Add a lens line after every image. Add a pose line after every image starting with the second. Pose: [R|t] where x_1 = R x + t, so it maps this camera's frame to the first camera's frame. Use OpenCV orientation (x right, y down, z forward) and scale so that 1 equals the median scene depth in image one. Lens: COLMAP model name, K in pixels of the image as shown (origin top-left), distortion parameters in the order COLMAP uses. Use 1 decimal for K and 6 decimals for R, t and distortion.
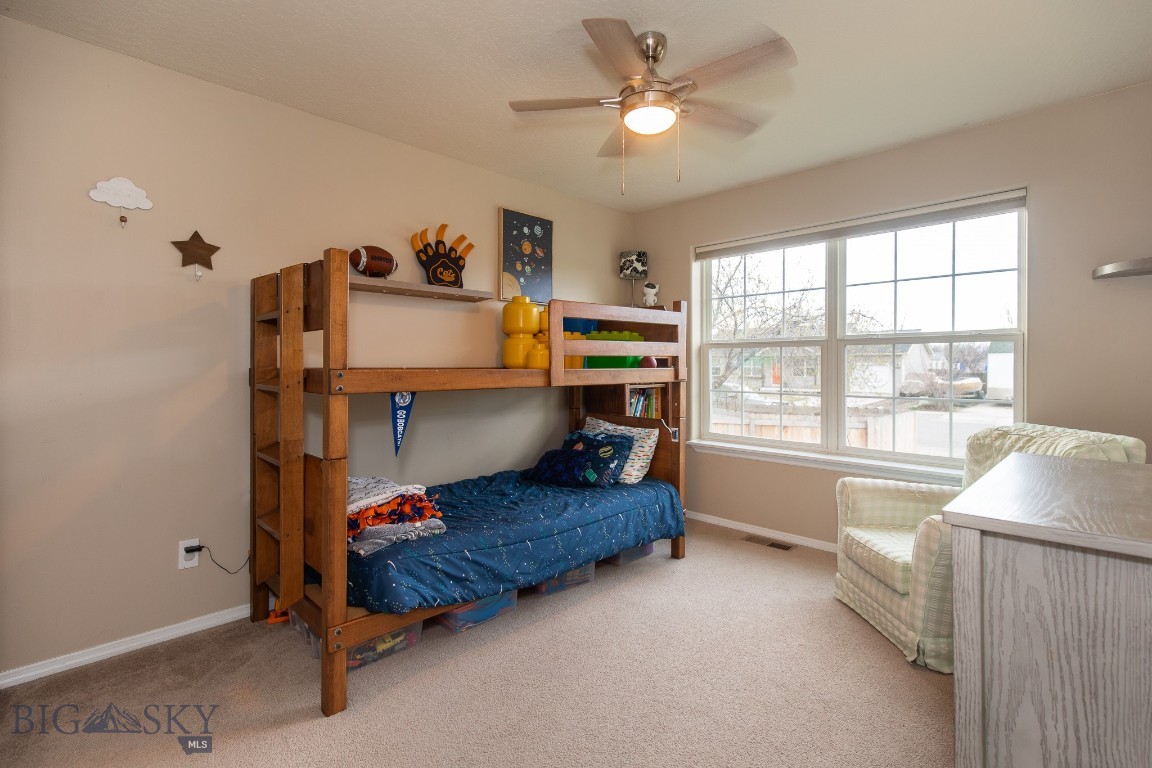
lens RADIAL K [[520.9, 0, 570.3], [0, 520.9, 373.5], [0, 0, 1]] dist [0.012872, -0.002612]
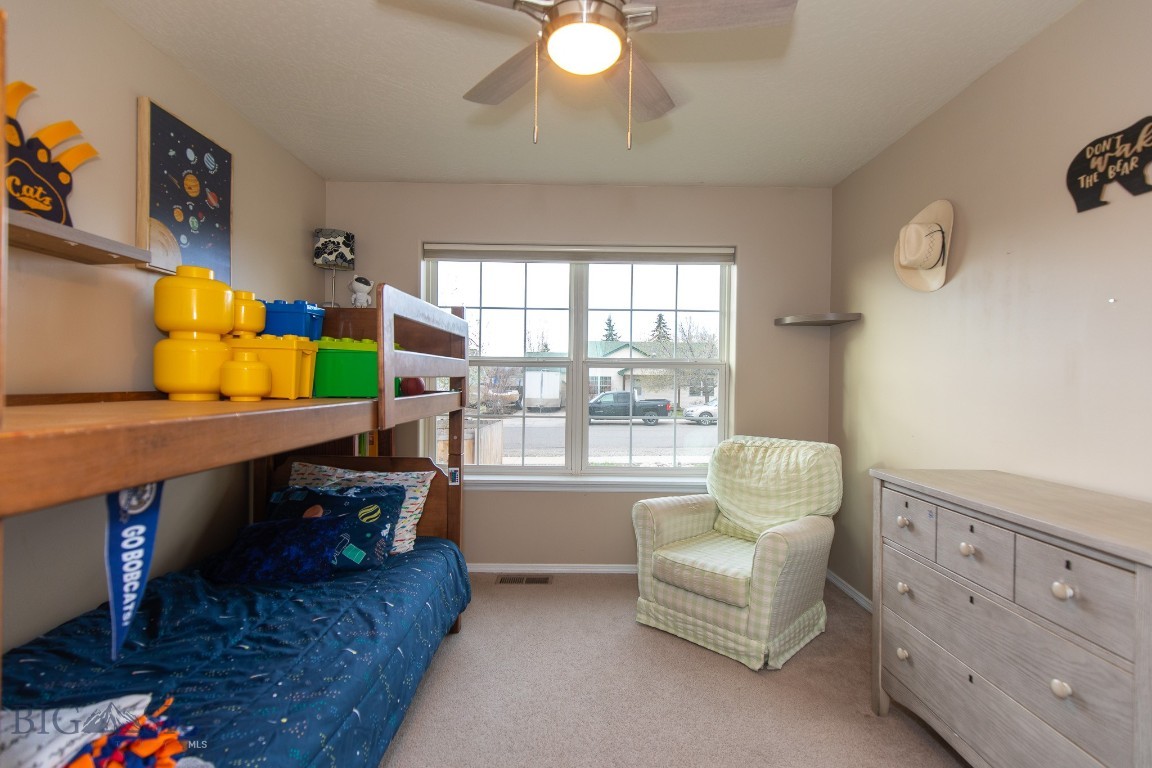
lens RADIAL K [[520.9, 0, 578.6], [0, 520.9, 388.6], [0, 0, 1]] dist [0.012872, -0.002612]
pose [[0.701443, -0.003265, 0.712718, -0.221413], [0.000148, 0.999990, 0.004436, -0.017837], [-0.712725, -0.003007, 0.701437, 0.307401]]
